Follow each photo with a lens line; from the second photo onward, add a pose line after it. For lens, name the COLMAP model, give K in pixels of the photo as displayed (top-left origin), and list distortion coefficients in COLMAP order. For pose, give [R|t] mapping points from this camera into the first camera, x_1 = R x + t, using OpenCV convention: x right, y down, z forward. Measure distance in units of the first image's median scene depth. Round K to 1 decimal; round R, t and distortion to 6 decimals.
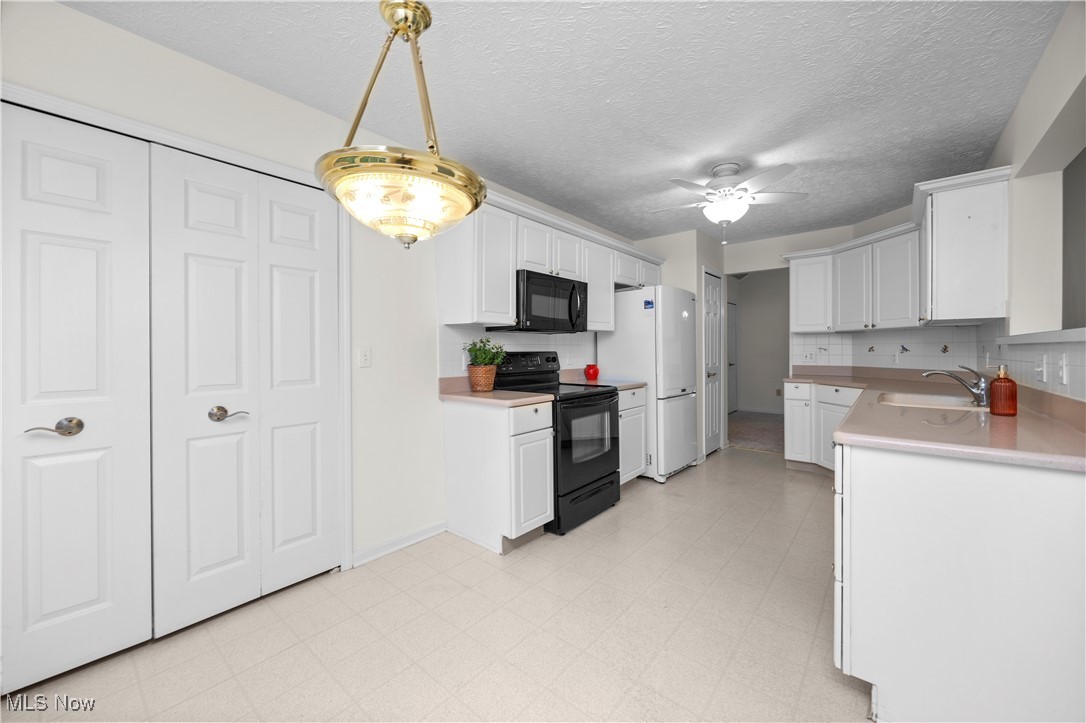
lens RADIAL K [[424.3, 0, 543.9], [0, 424.3, 351.9], [0, 0, 1]] dist [0.001796, -0.000364]
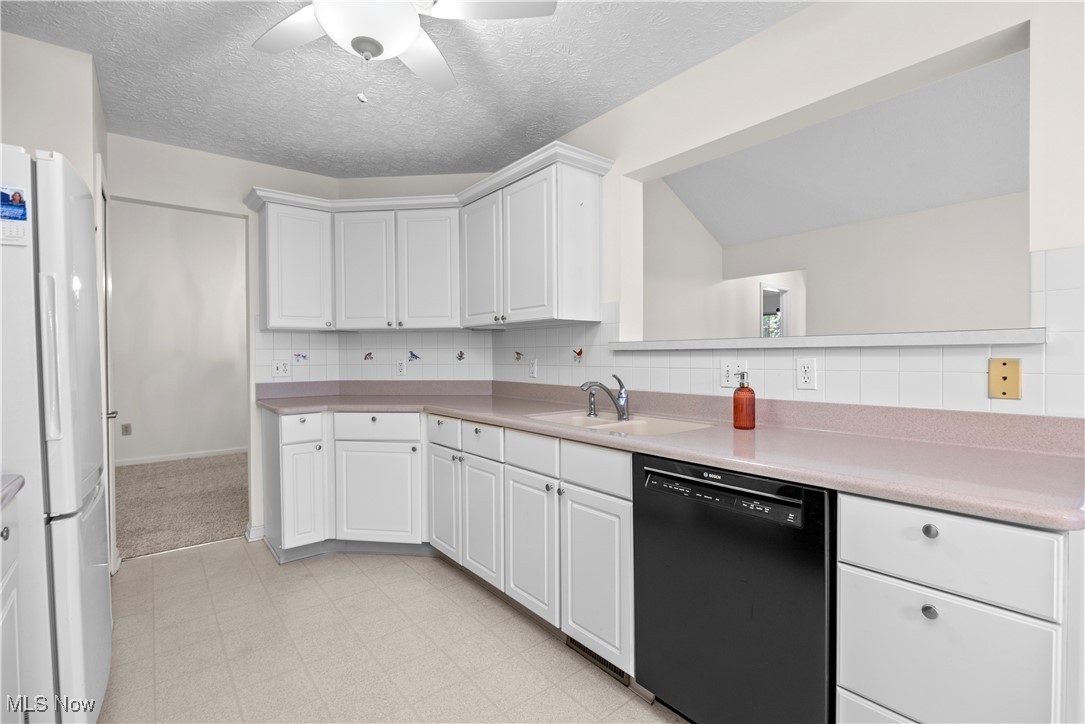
lens RADIAL K [[495.6, 0, 549.6], [0, 495.6, 363.4], [0, 0, 1]] dist [-0.010633, 0.000060]
pose [[0.199312, -0.017957, 0.979772, -0.007199], [0.011013, 0.999810, 0.016084, -0.004718], [-0.979874, 0.007585, 0.199472, 0.577944]]
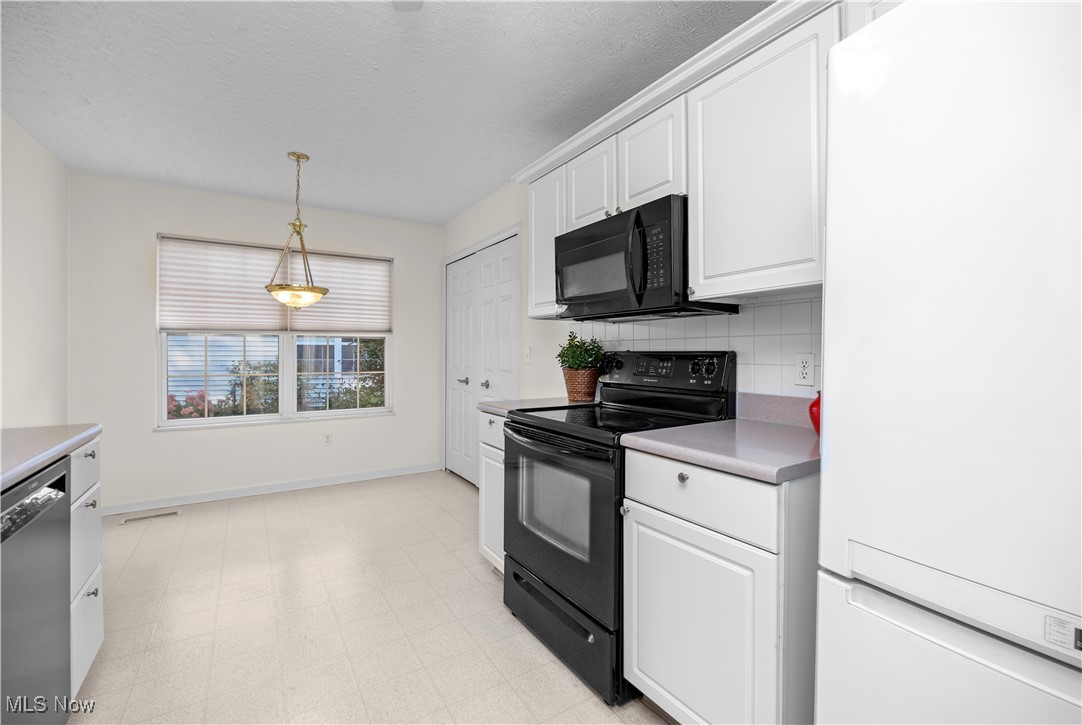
lens RADIAL K [[465.5, 0, 534.1], [0, 465.5, 352.9], [0, 0, 1]] dist [-0.011461, 0.000532]
pose [[-0.286644, 0.003541, -0.958031, 0.571918], [-0.001212, 0.999991, 0.004059, -0.000069], [0.958036, 0.002324, -0.286637, 0.950233]]
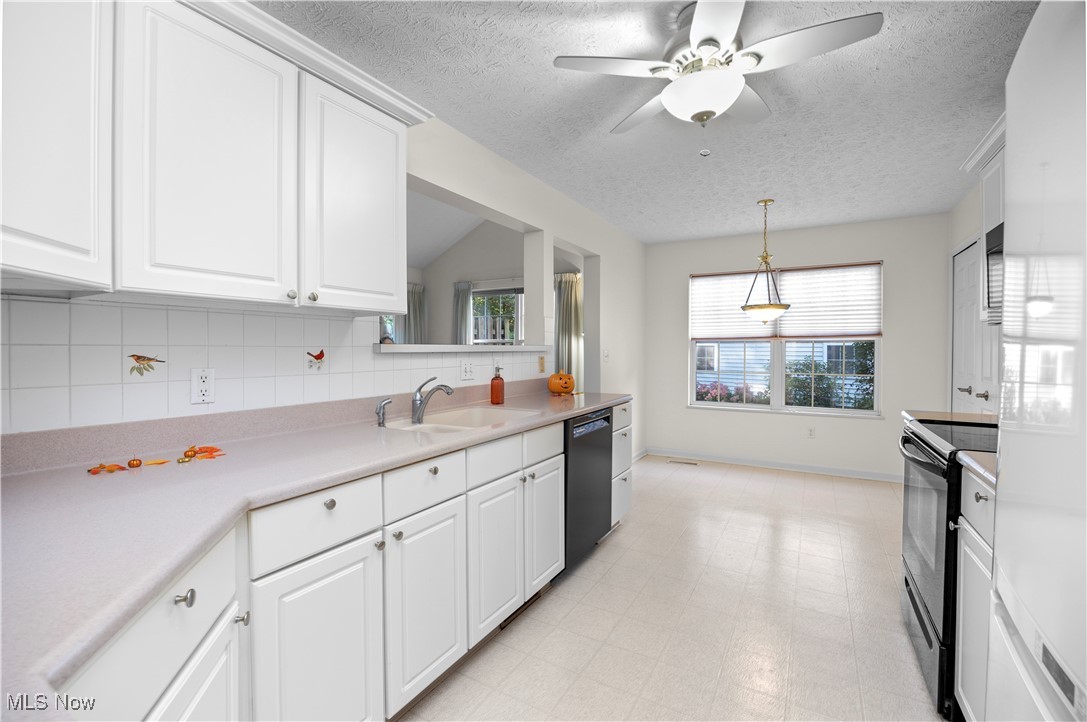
lens RADIAL K [[496.5, 0, 544.8], [0, 496.5, 355.3], [0, 0, 1]] dist [-0.010633, 0.000060]
pose [[-0.983628, 0.004993, -0.180142, 0.587833], [0.001655, 0.999824, 0.018674, -0.018212], [0.180204, 0.018070, -0.983463, 1.253907]]
